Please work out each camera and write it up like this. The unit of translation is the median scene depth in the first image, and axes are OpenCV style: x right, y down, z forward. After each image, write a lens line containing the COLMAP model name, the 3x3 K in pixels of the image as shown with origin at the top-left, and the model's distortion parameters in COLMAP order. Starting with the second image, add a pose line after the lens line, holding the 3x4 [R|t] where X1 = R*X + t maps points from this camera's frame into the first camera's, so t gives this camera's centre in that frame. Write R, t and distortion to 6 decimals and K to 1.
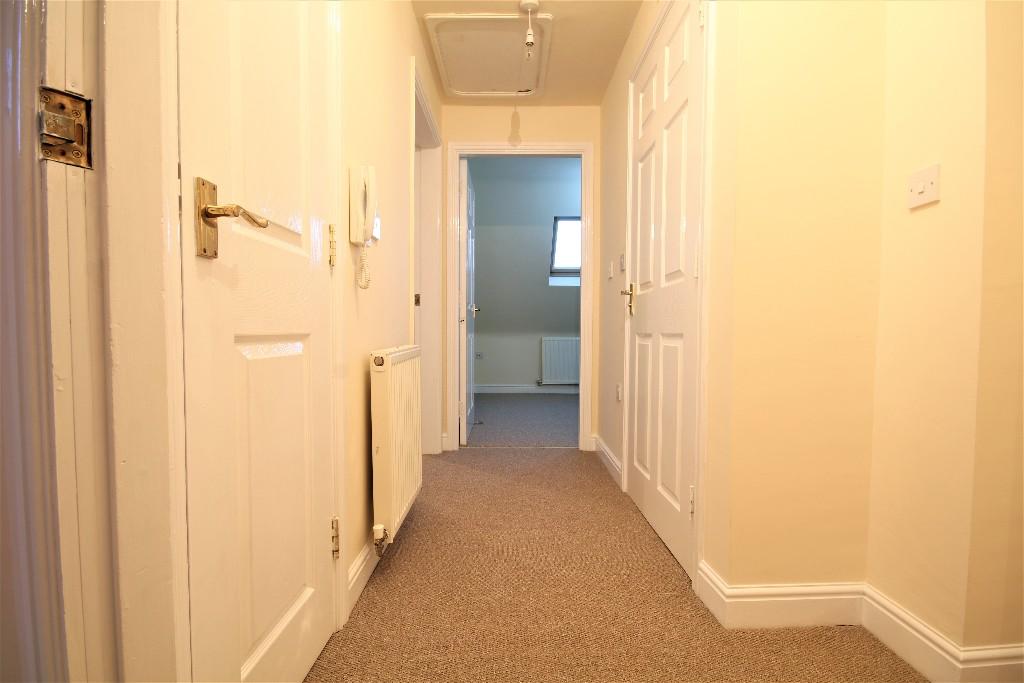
lens RADIAL K [[488.4, 0, 512.0], [0, 488.4, 341.5], [0, 0, 1]] dist [0.000659, 0.000007]
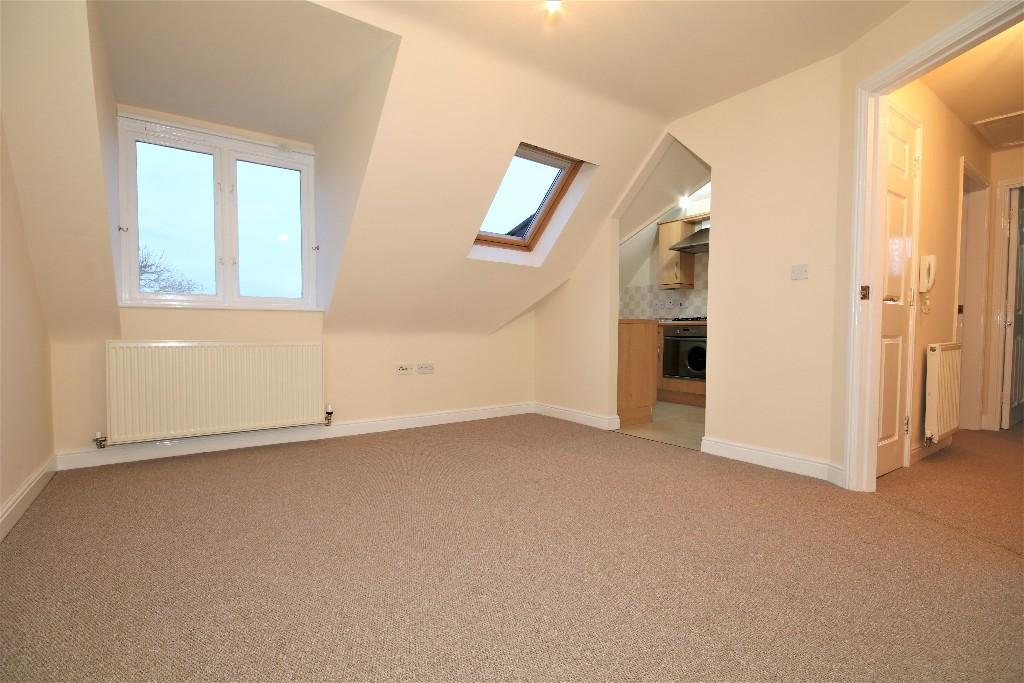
lens RADIAL K [[516.8, 0, 459.1], [0, 516.8, 341.3], [0, 0, 1]] dist [-0.035849, -0.000342]
pose [[0.552152, 0.040131, -0.832777, 0.185031], [-0.027413, 0.999175, 0.029974, -0.000532], [0.833293, 0.006279, 0.552797, -0.894210]]
